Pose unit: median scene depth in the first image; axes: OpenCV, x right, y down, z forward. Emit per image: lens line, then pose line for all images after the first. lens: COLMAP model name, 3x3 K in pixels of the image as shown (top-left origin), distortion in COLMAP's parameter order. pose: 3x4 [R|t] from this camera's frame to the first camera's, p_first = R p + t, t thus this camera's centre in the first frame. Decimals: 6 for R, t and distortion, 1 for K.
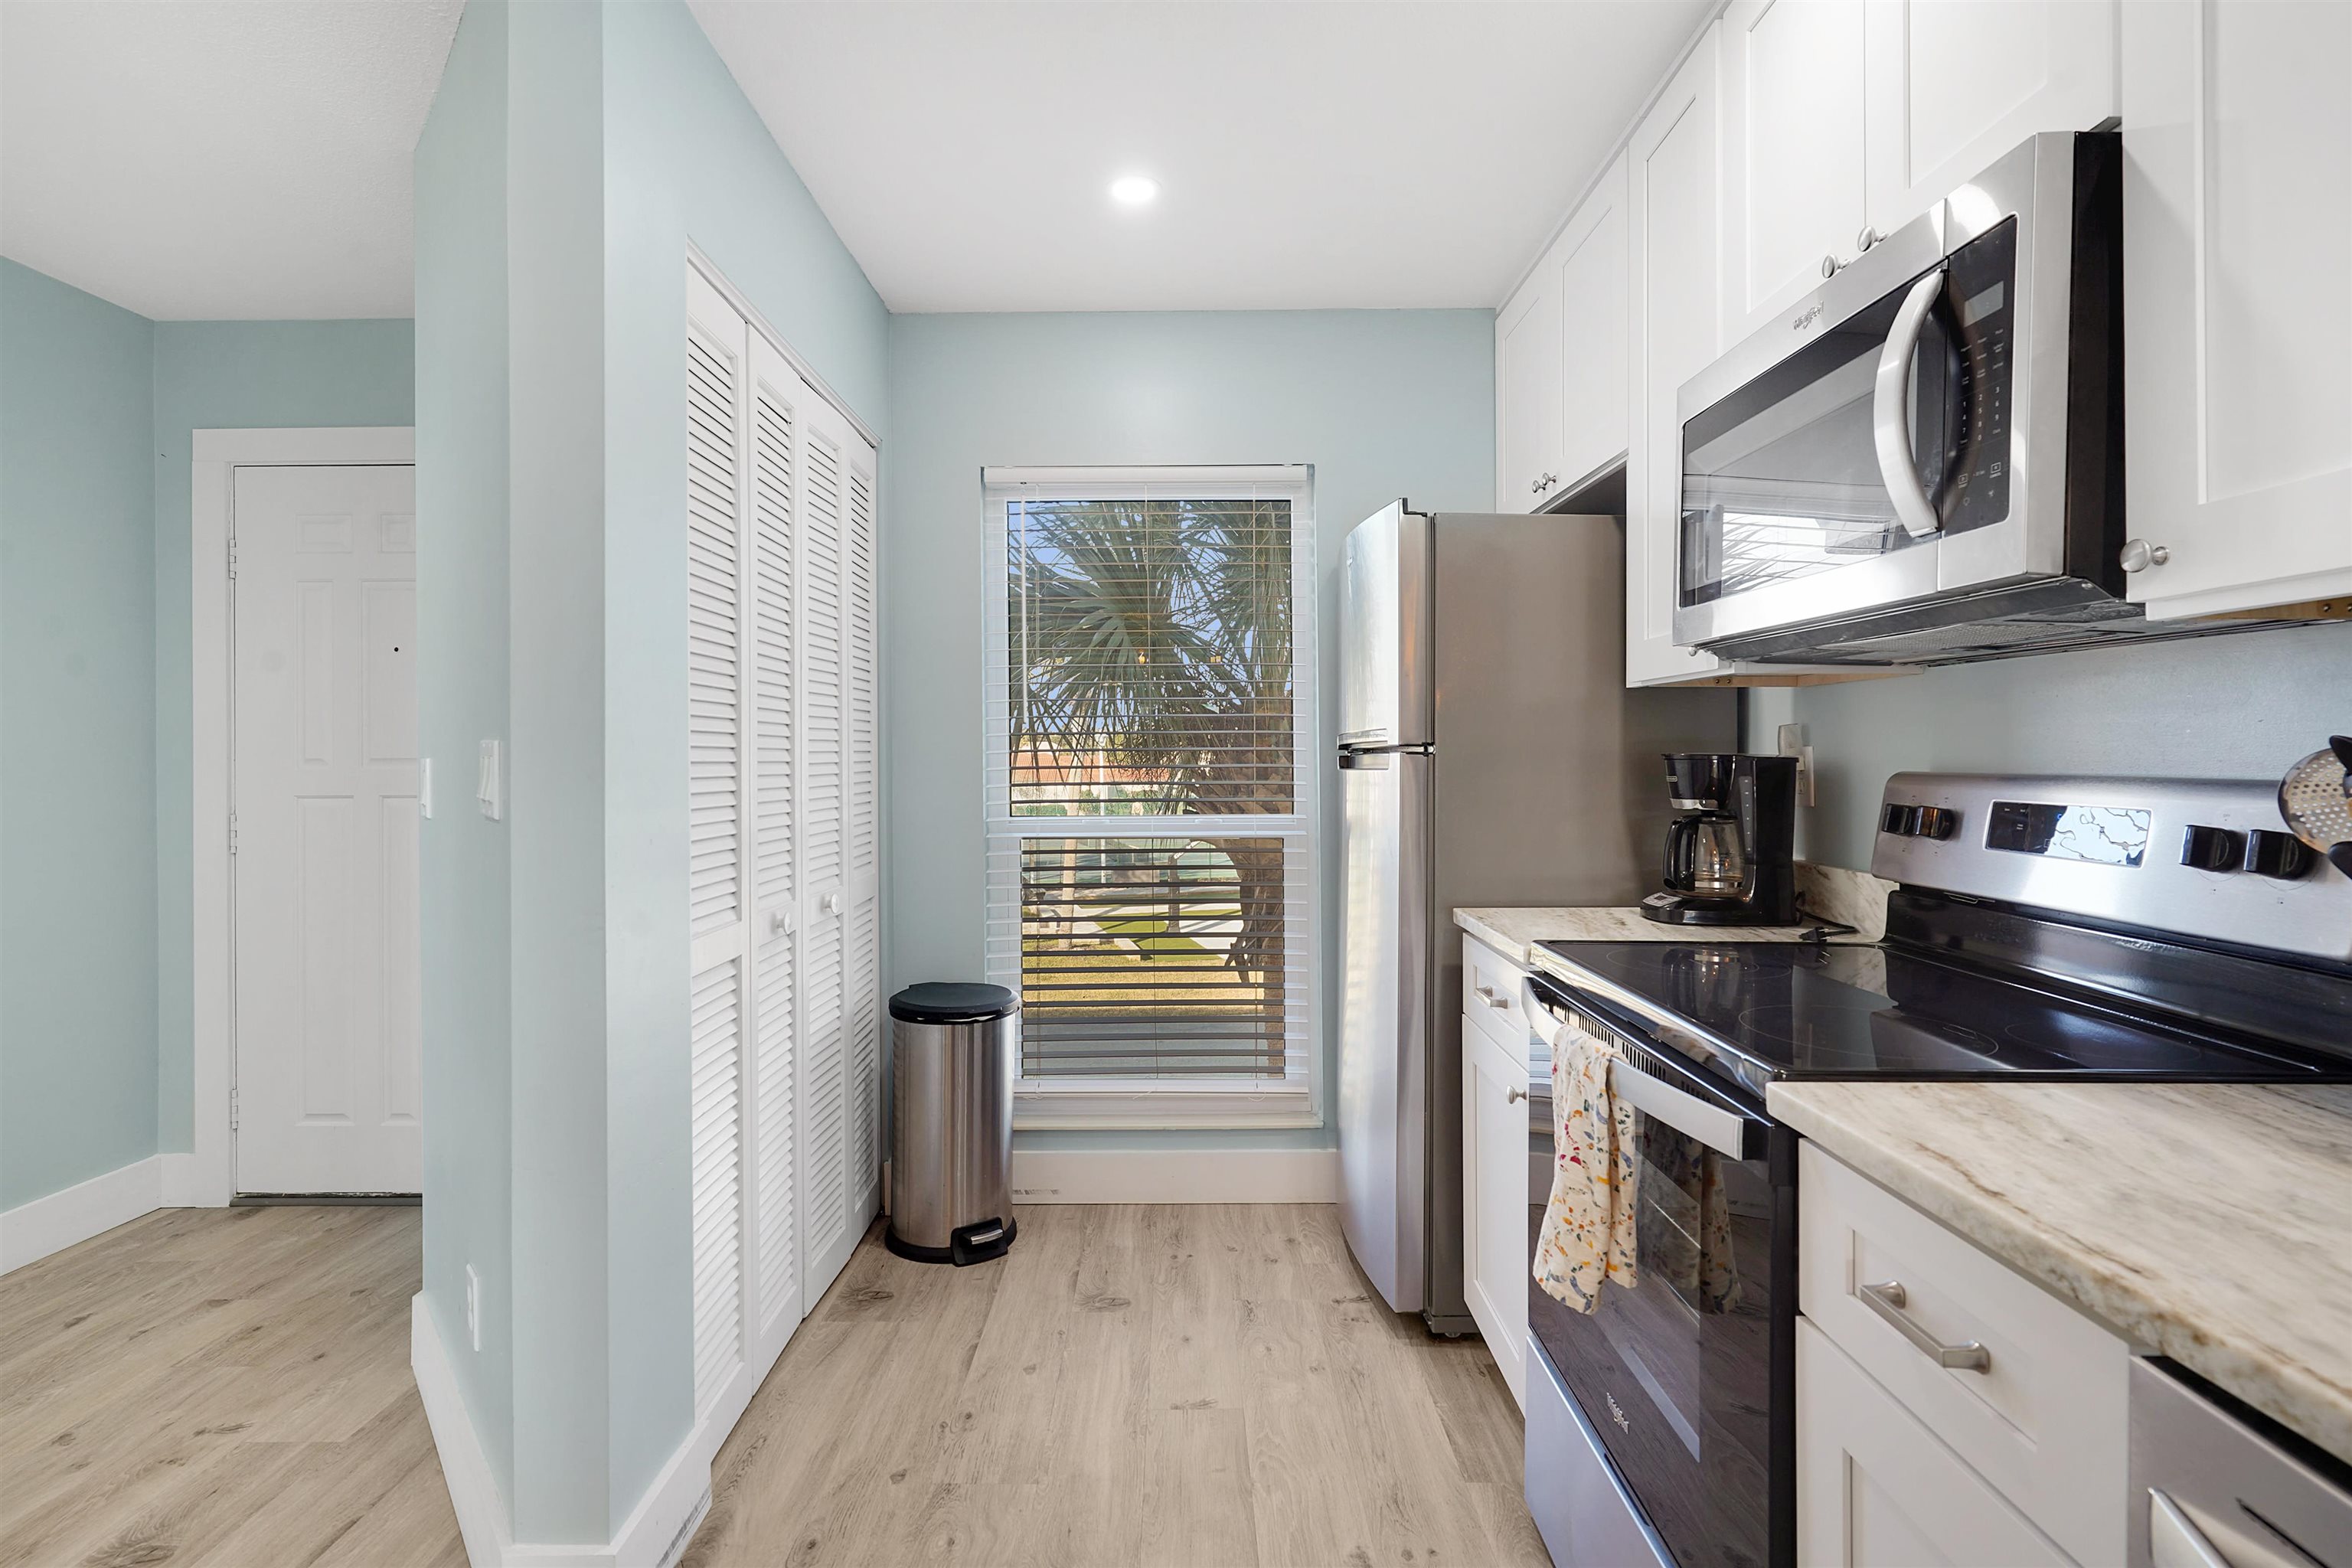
lens RADIAL K [[1148.6, 0, 1166.3], [0, 1148.6, 757.2], [0, 0, 1]] dist [-0.007775, 0.006216]
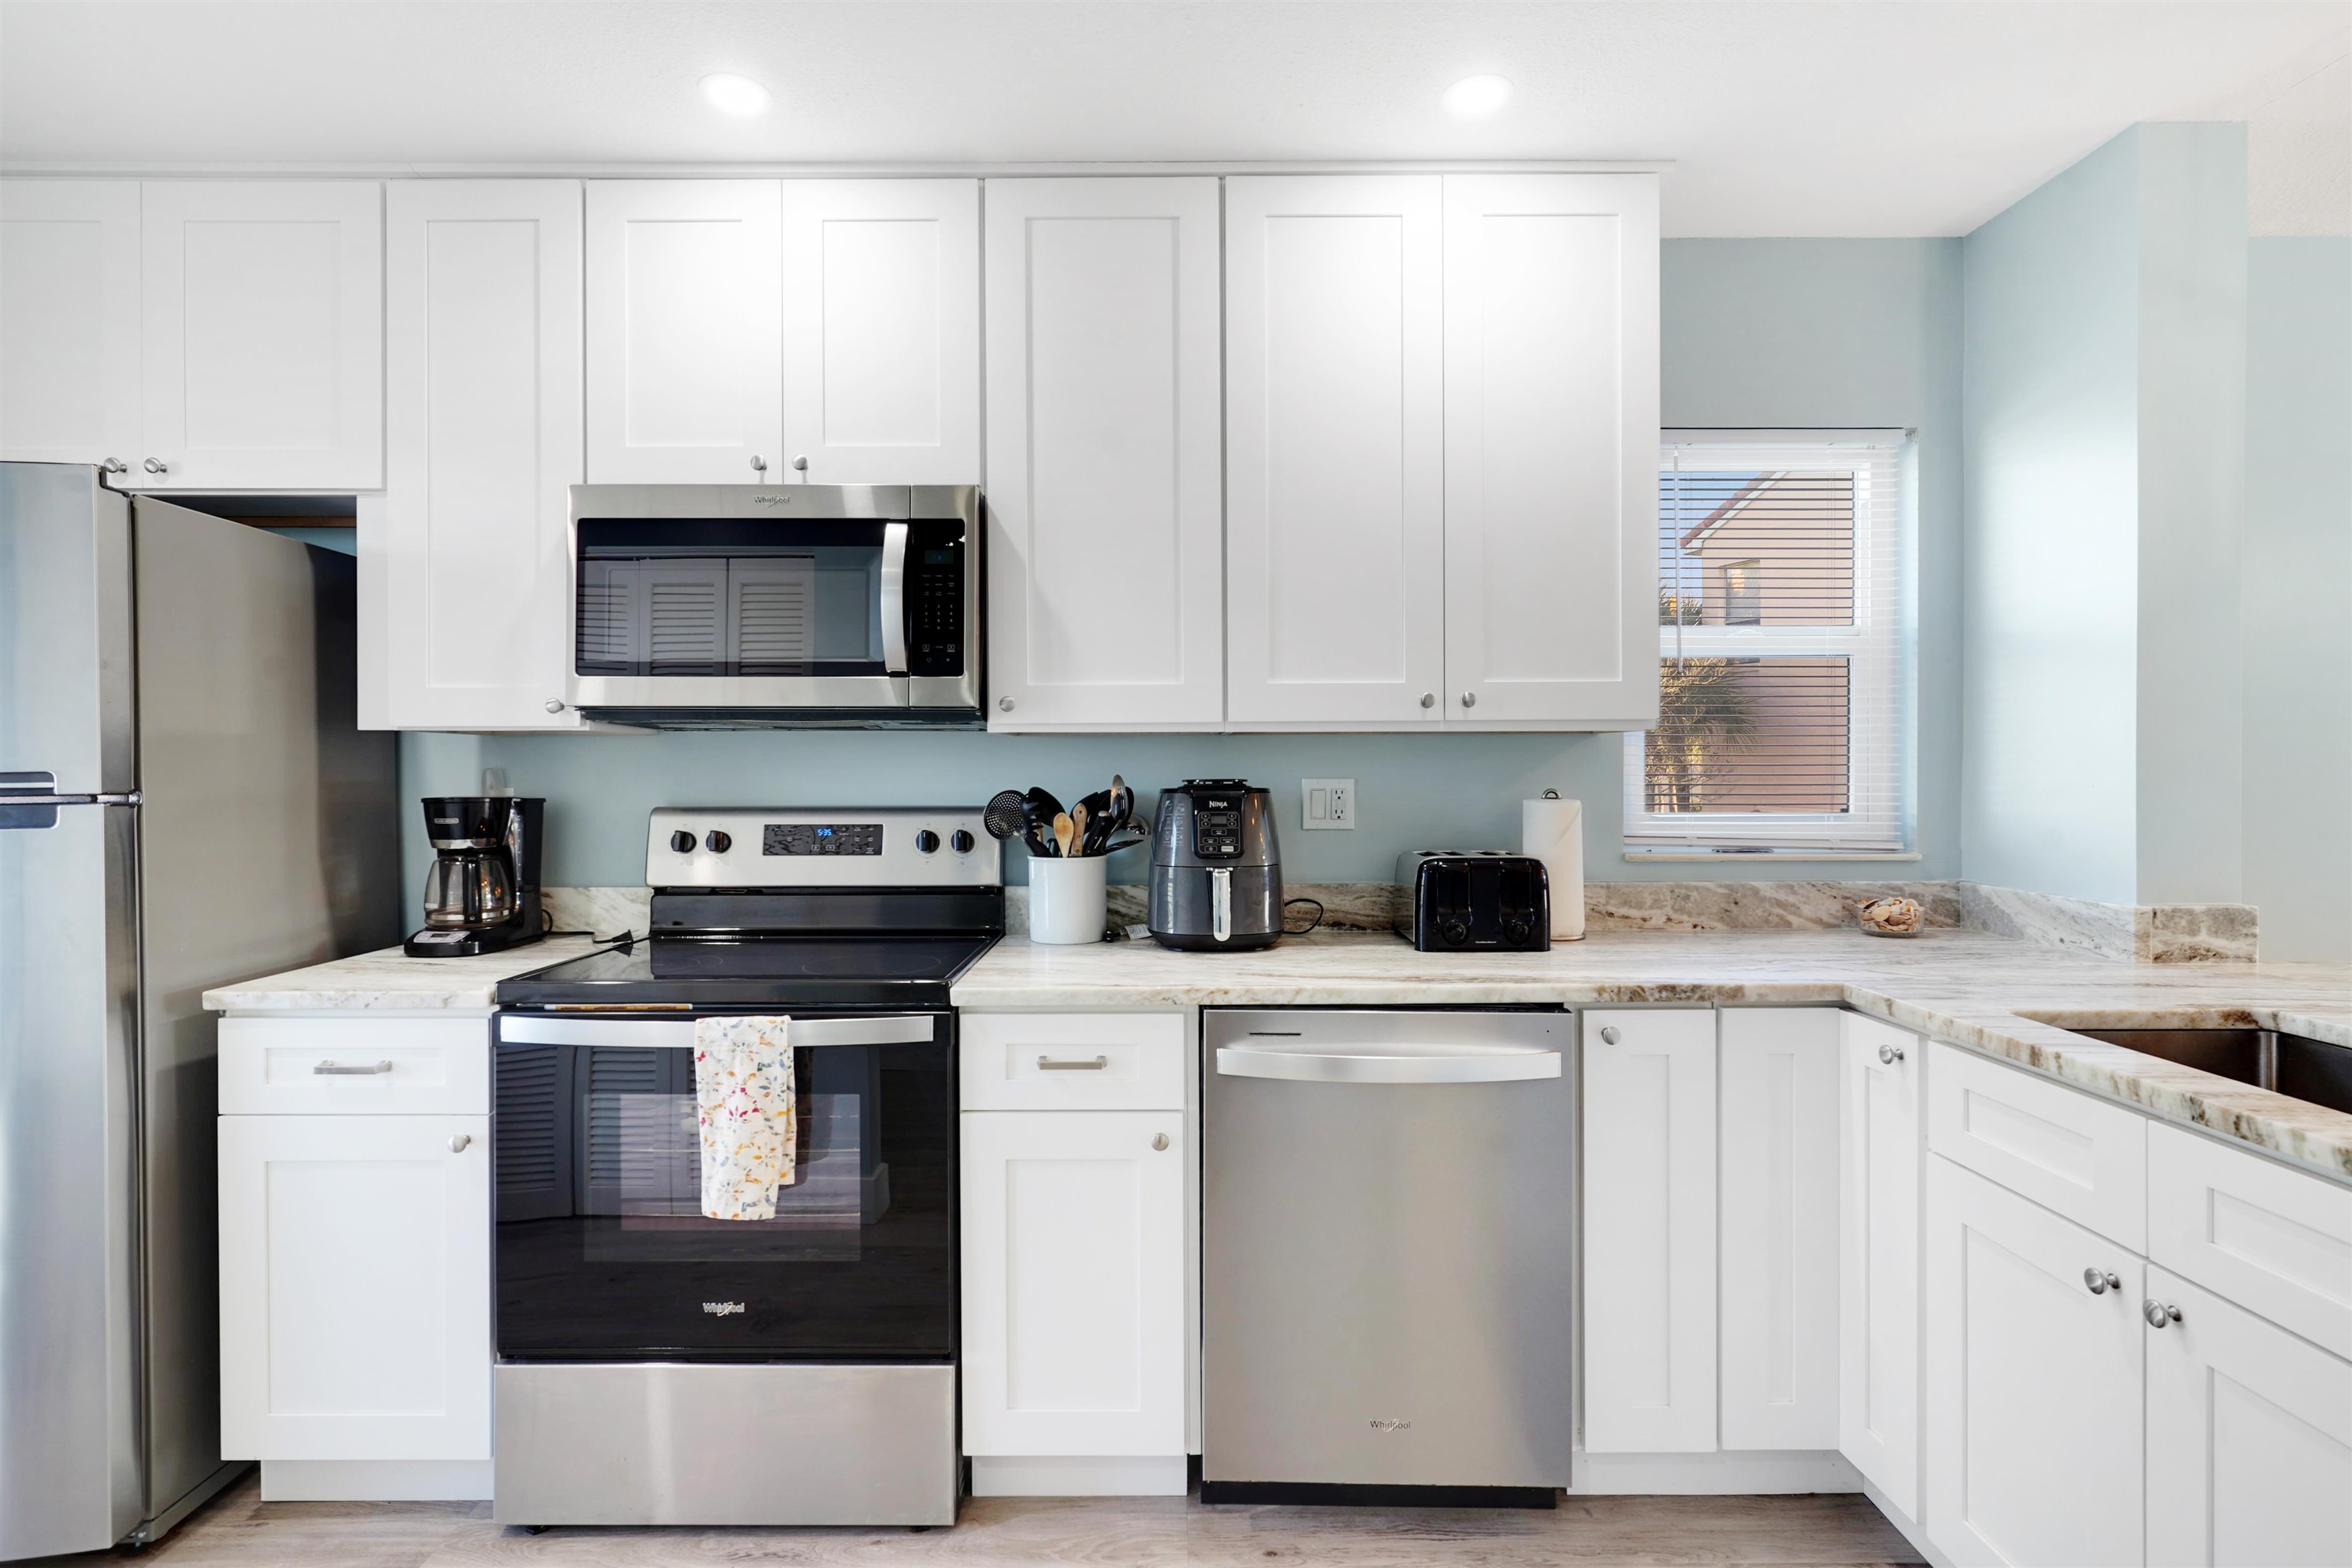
lens RADIAL K [[1148.6, 0, 1176.5], [0, 1148.6, 771.1], [0, 0, 1]] dist [-0.007775, 0.006216]
pose [[-0.017237, -0.005208, 0.999838, -0.643385], [0.005653, 0.999970, 0.005306, -0.029374], [-0.999835, 0.005744, -0.017207, 0.354804]]
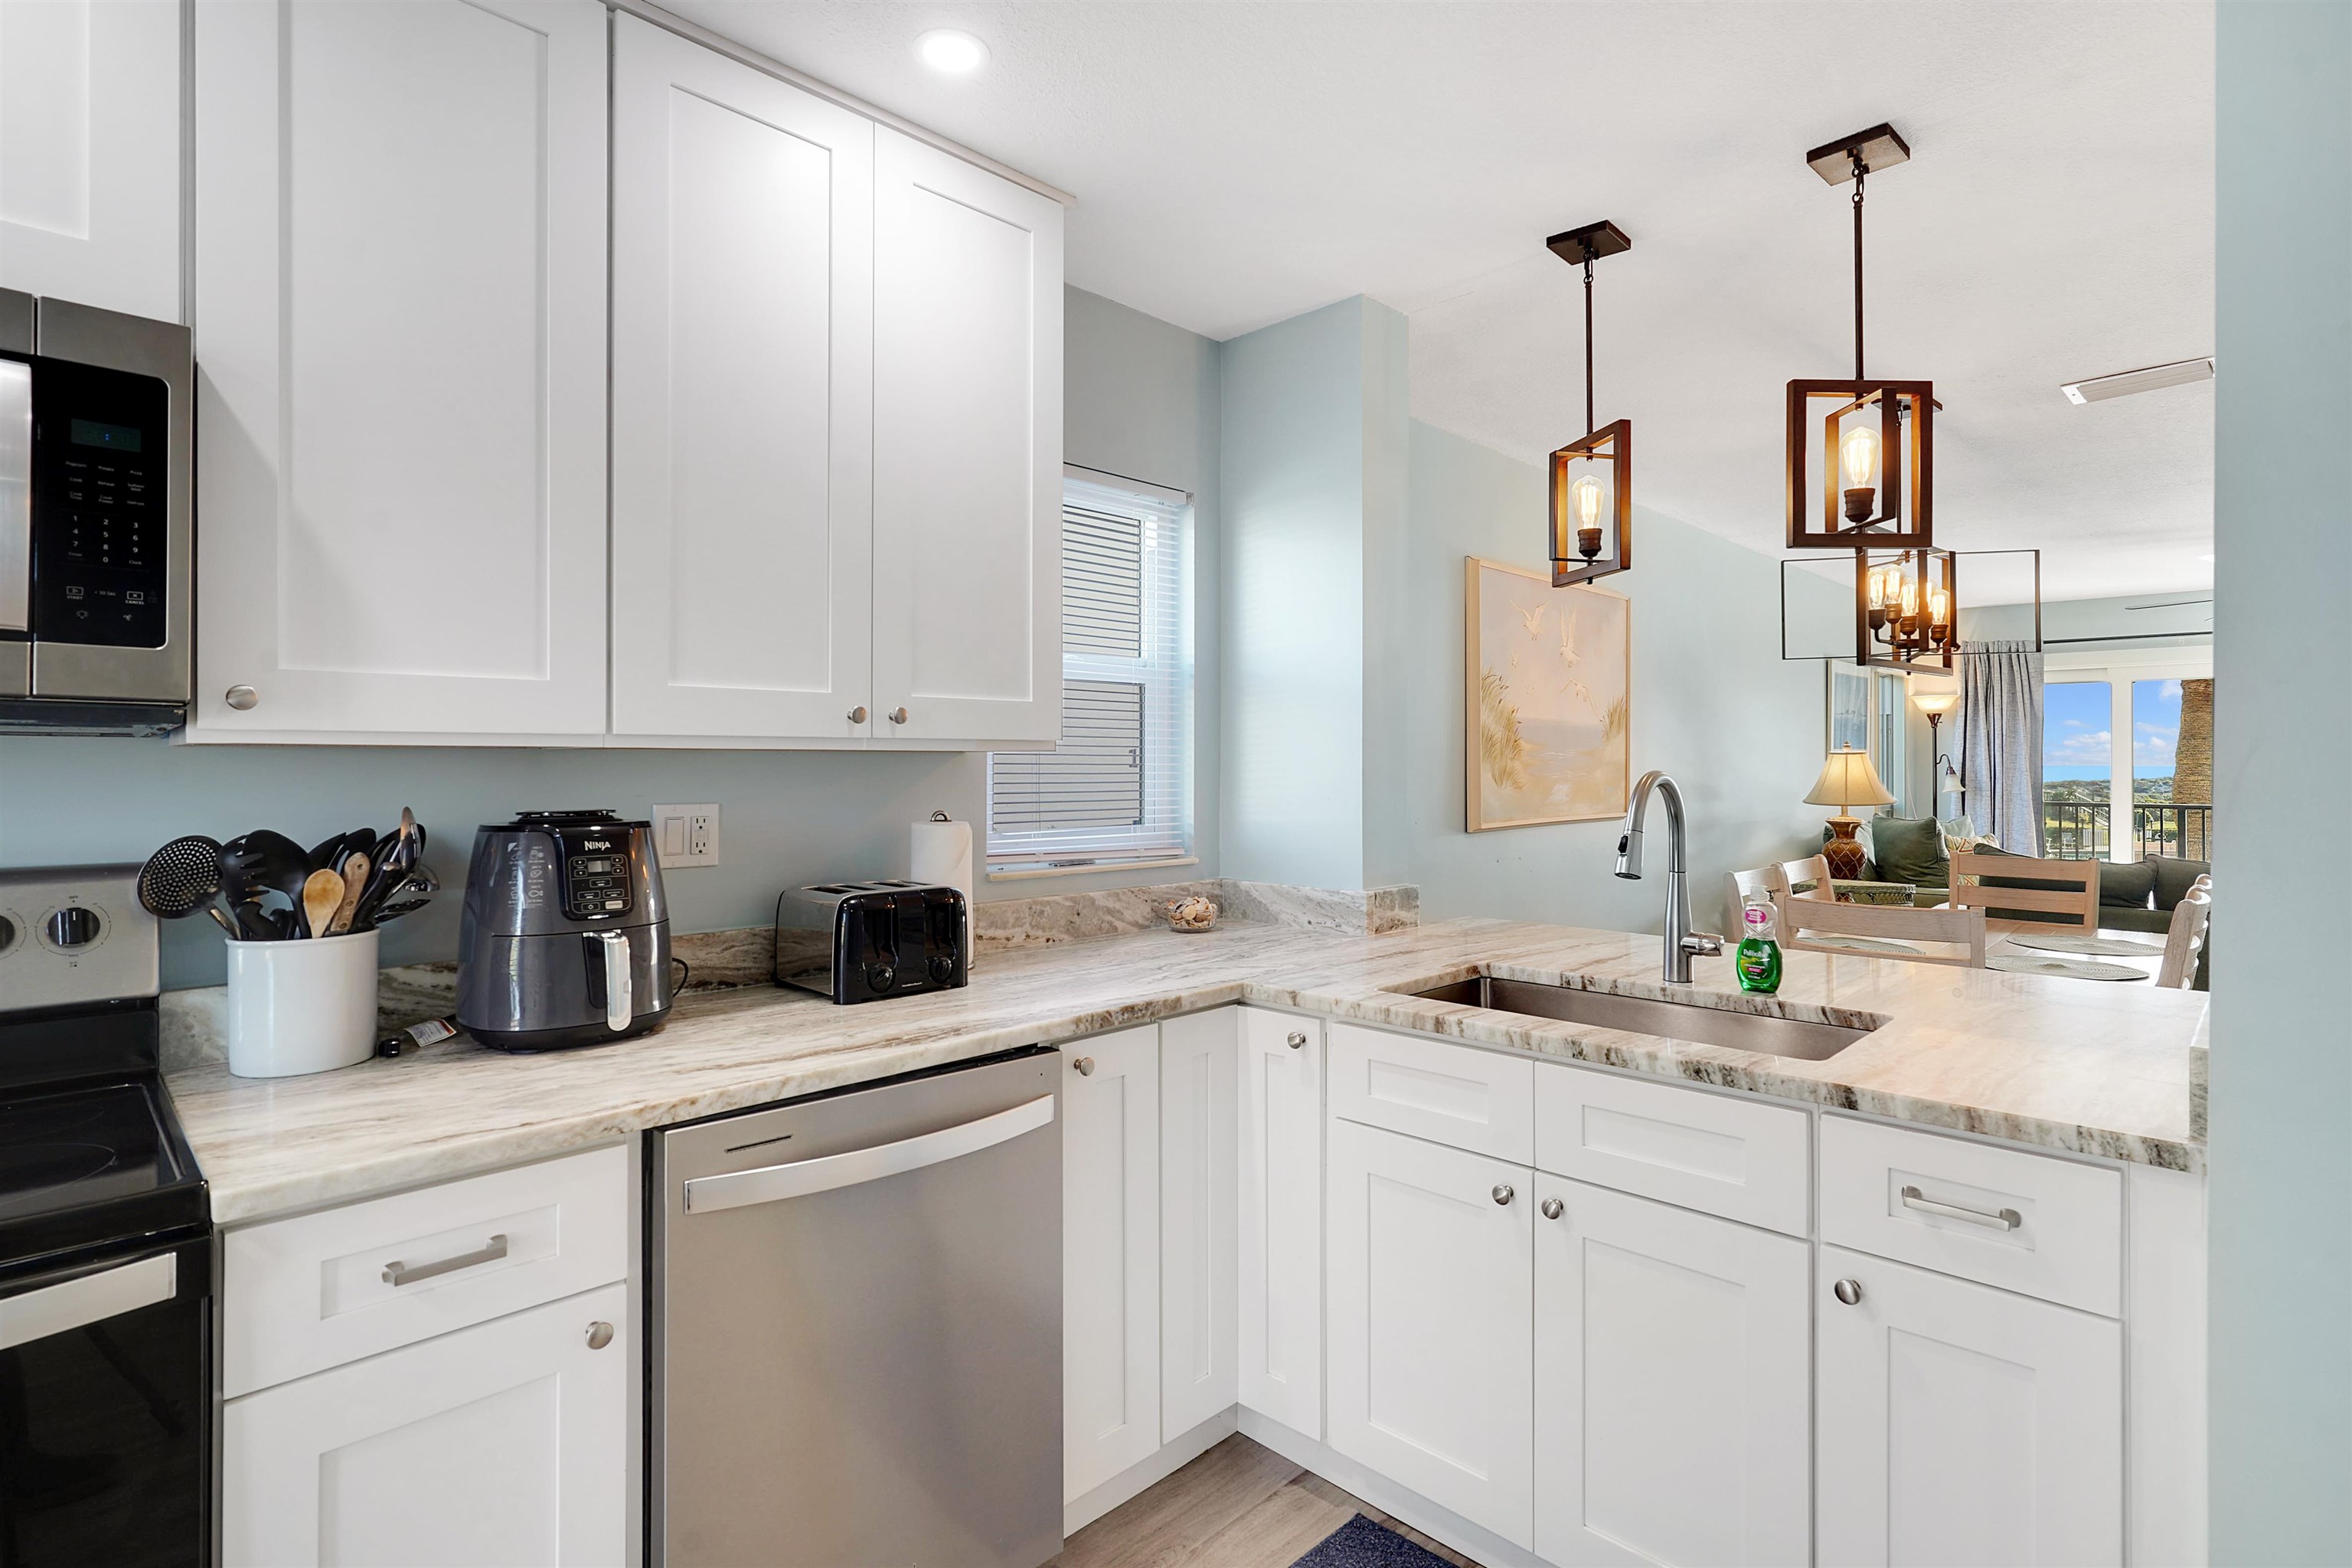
lens RADIAL K [[1148.6, 0, 1175.2], [0, 1148.6, 757.3], [0, 0, 1]] dist [-0.007775, 0.006216]
pose [[-0.718969, 0.006625, 0.695010, -0.408848], [0.003505, 0.999976, -0.005906, -0.047214], [-0.695033, -0.001810, -0.718976, 0.590913]]
